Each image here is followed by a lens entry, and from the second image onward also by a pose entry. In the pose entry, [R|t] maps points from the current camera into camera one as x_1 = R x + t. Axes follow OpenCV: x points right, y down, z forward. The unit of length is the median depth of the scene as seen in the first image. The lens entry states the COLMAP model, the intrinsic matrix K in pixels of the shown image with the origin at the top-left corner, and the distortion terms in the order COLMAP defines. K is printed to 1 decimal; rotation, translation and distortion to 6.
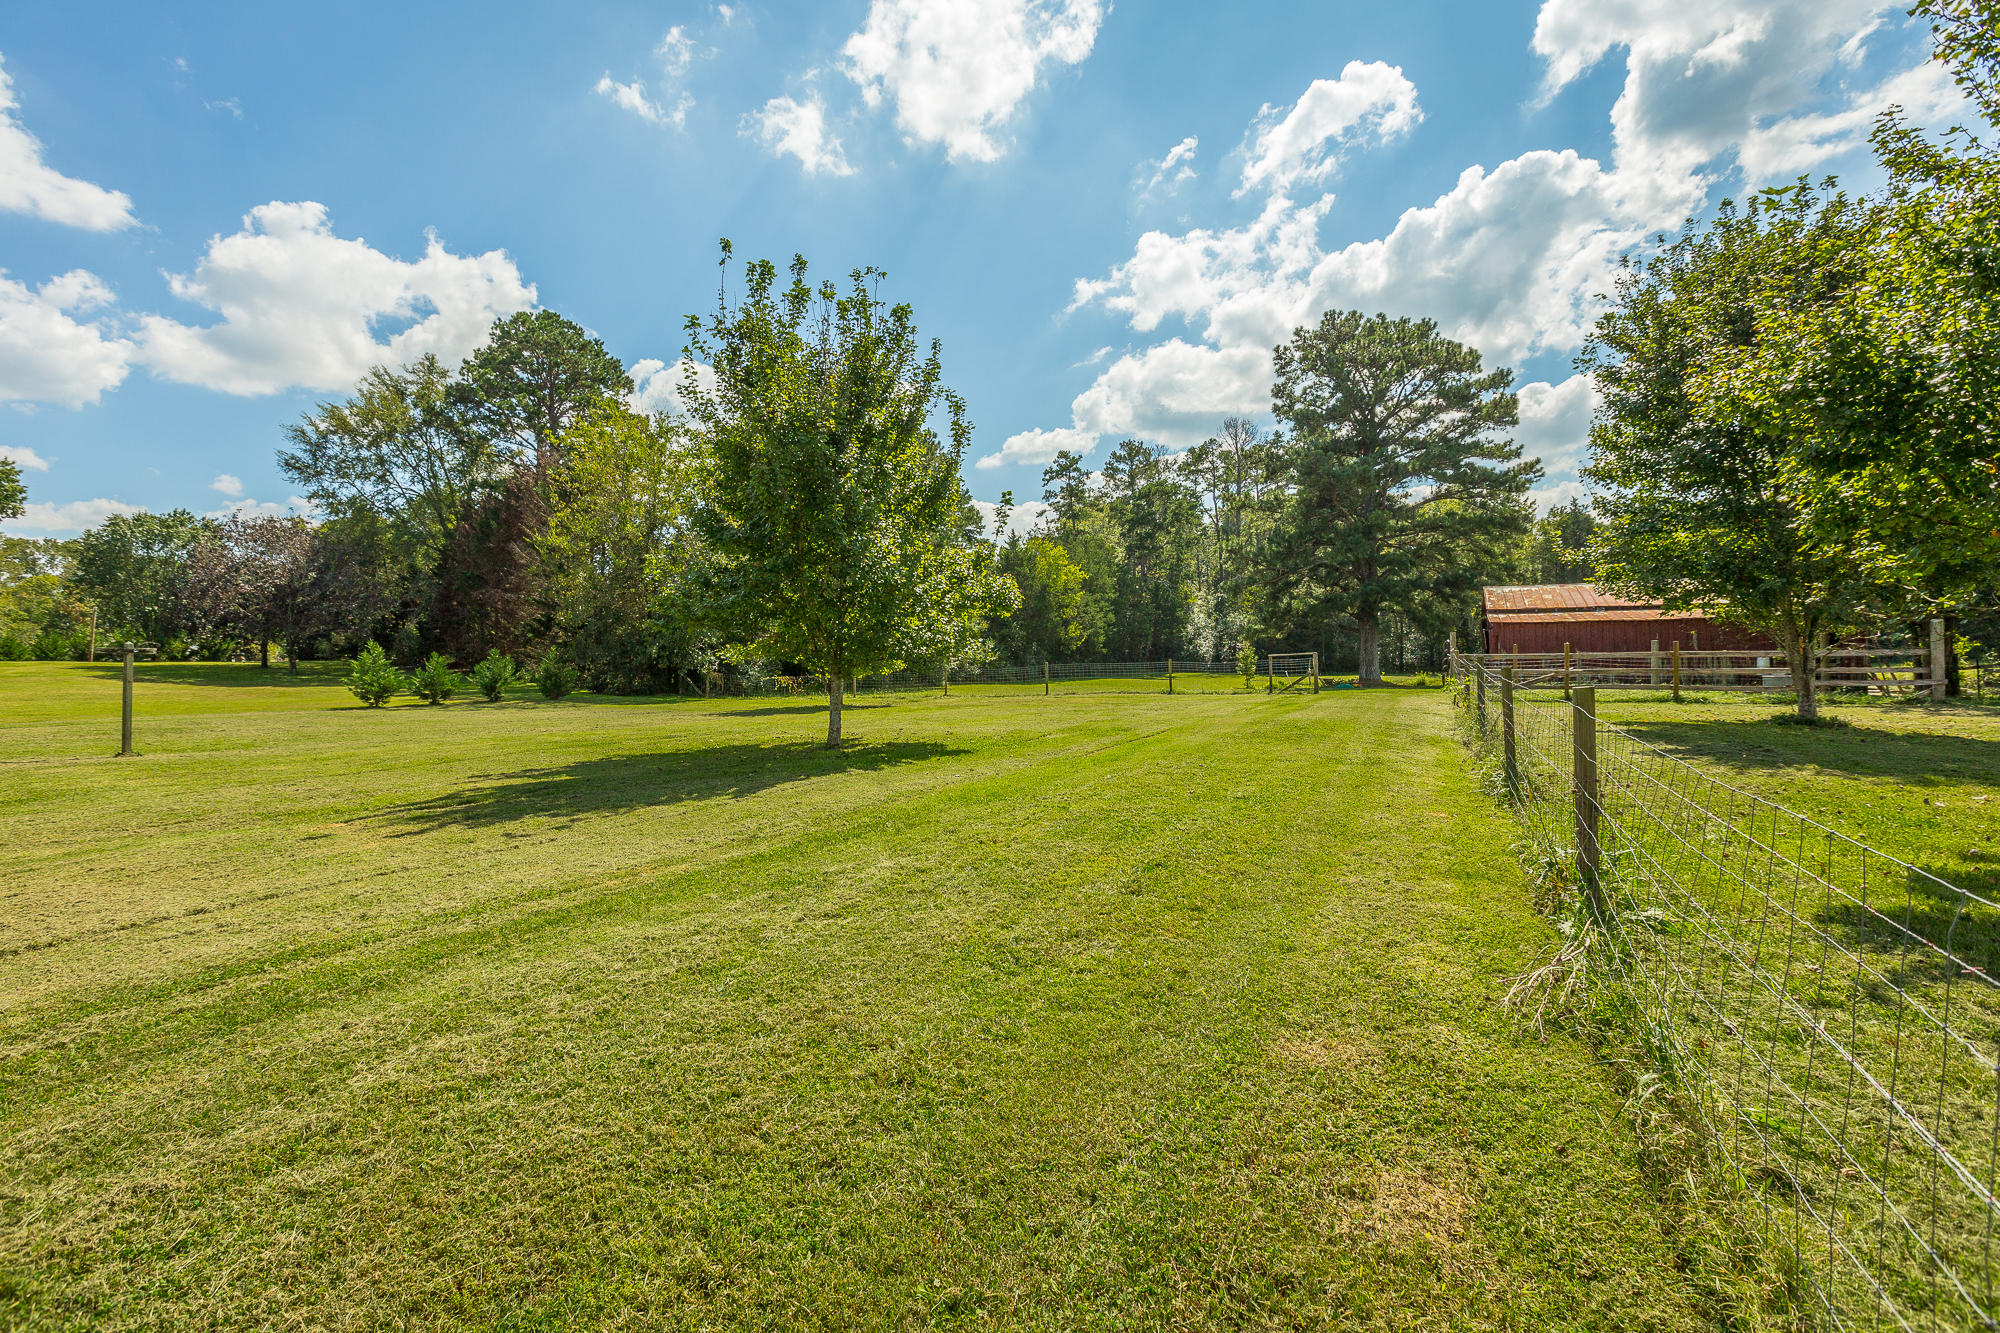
lens RADIAL K [[978.0, 0, 1008.4], [0, 978.0, 660.0], [0, 0, 1]] dist [0.001339, -0.000885]
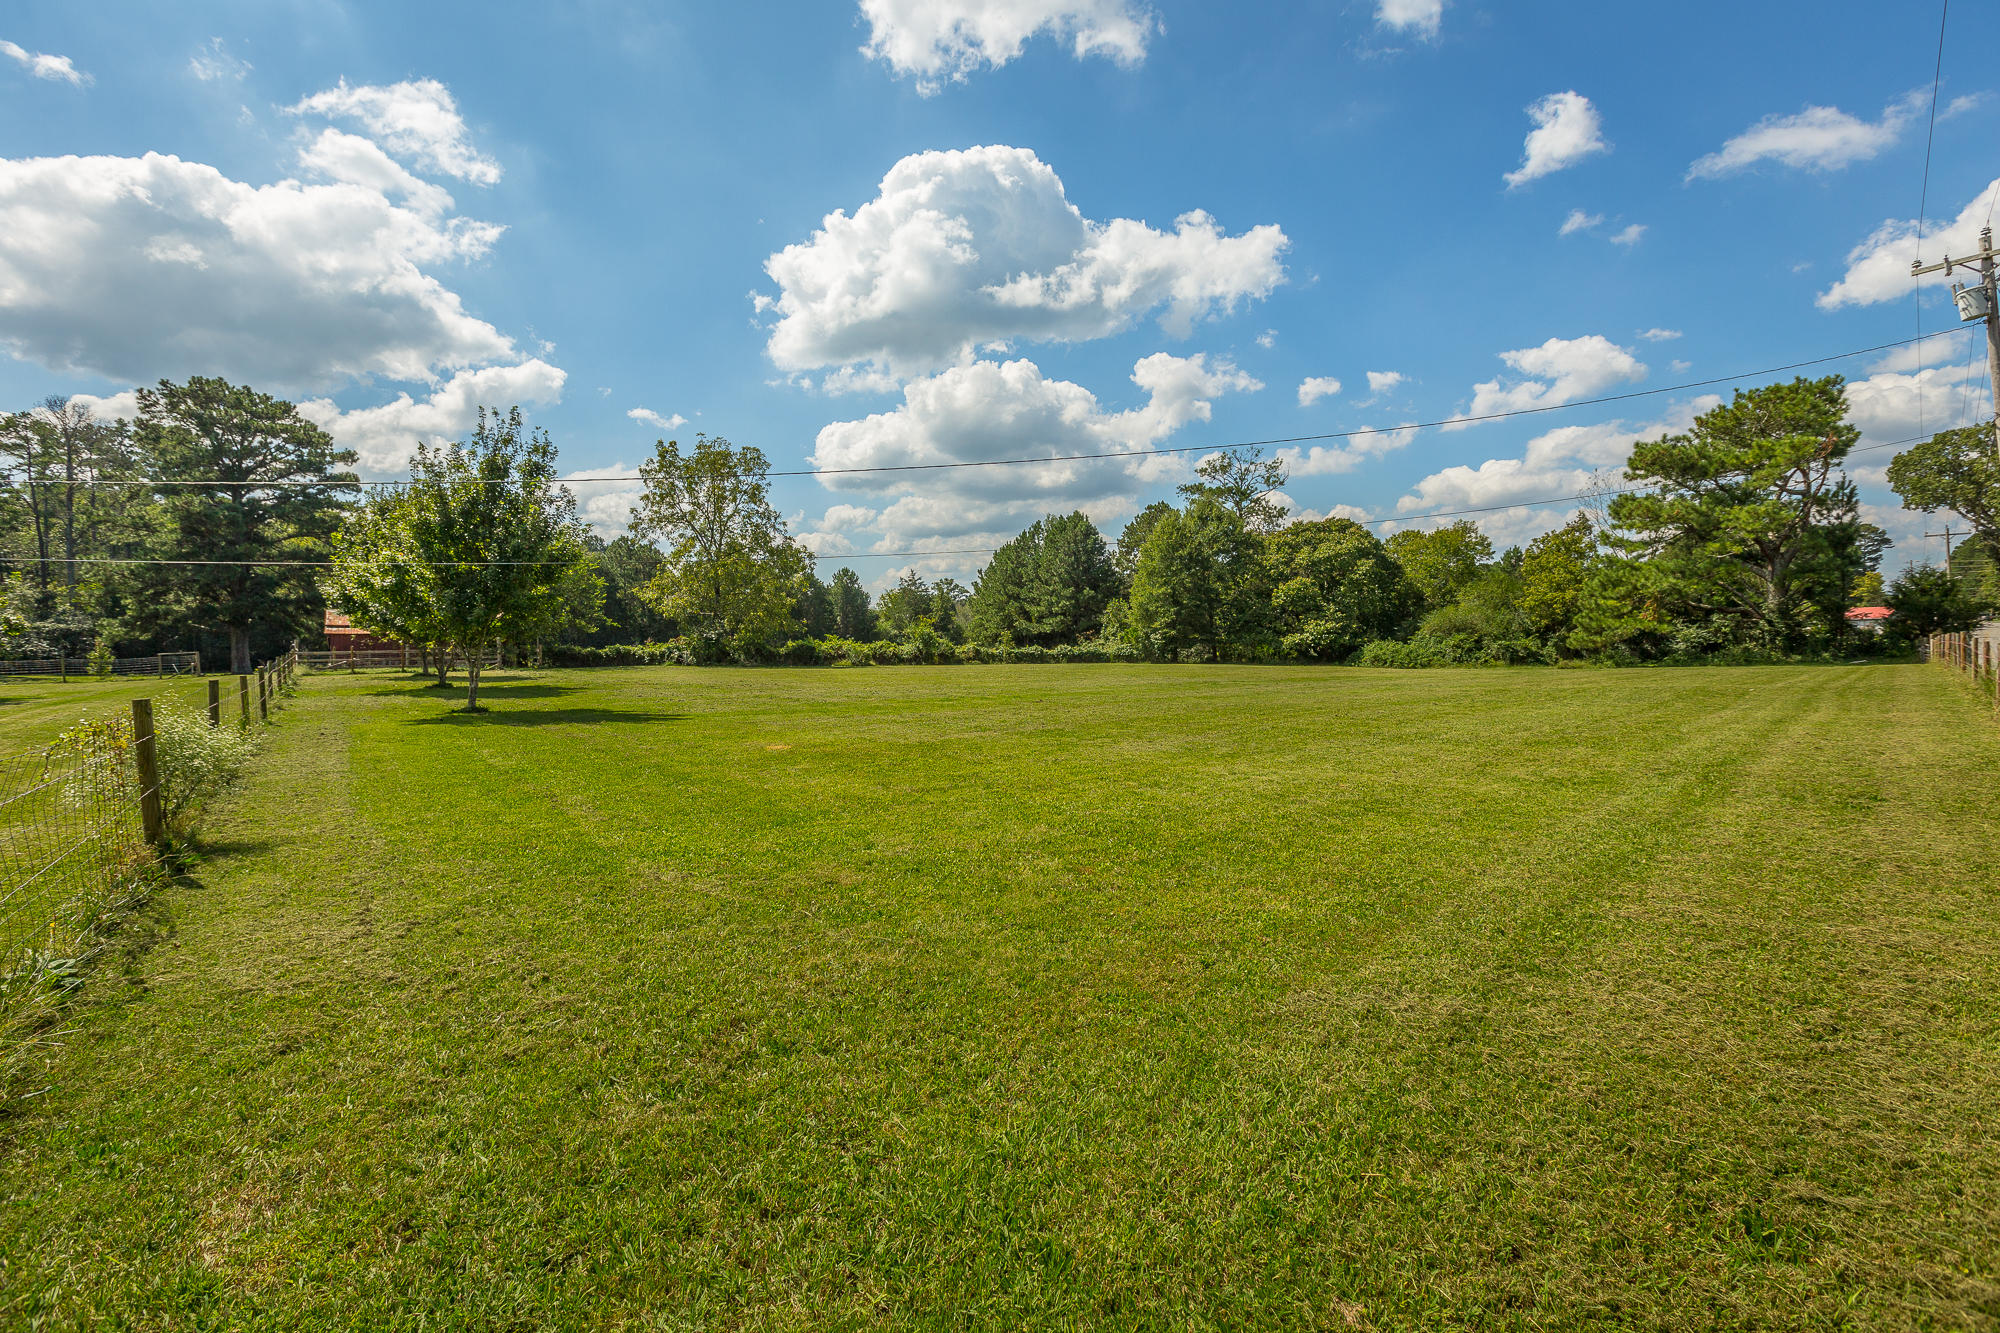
lens RADIAL K [[875.1, 0, 982.3], [0, 875.1, 662.5], [0, 0, 1]] dist [-0.020357, 0.001308]
pose [[0.486456, -0.020340, 0.873468, -0.139456], [0.012317, 0.999789, 0.016422, 0.001384], [-0.873618, 0.002770, 0.486604, -0.380093]]
